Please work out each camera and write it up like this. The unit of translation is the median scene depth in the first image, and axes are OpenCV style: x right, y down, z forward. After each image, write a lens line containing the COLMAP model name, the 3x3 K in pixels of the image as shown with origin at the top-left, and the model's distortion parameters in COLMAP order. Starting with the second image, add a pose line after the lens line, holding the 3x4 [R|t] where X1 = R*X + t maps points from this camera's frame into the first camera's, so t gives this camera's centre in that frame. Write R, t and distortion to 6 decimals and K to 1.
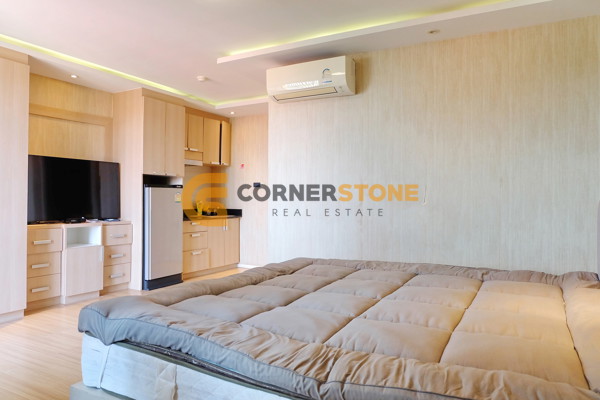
lens RADIAL K [[412.8, 0, 303.5], [0, 412.8, 197.5], [0, 0, 1]] dist [-0.076781, 0.094031]
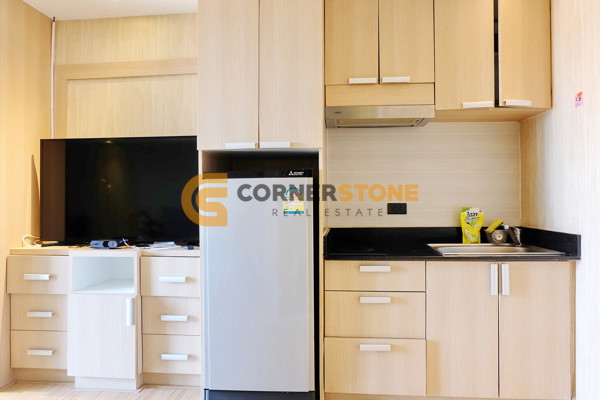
lens RADIAL K [[412.8, 0, 303.5], [0, 412.8, 197.5], [0, 0, 1]] dist [-0.076781, 0.094031]
pose [[0.399980, -0.013531, -0.916424, 0.070078], [0.013173, 0.999873, -0.009014, 0.000083], [0.916429, -0.008467, 0.400107, 0.928528]]
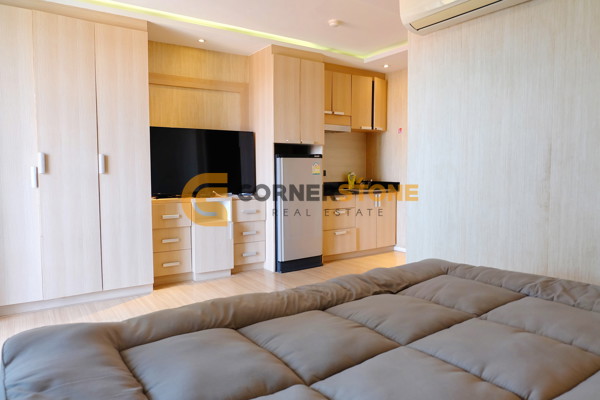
lens RADIAL K [[412.8, 0, 303.5], [0, 412.8, 197.5], [0, 0, 1]] dist [-0.076781, 0.094031]
pose [[0.897063, 0.021681, -0.441371, 0.061764], [0.010138, 0.997523, 0.069607, -0.000954], [0.441787, -0.066917, 0.894621, 0.219665]]
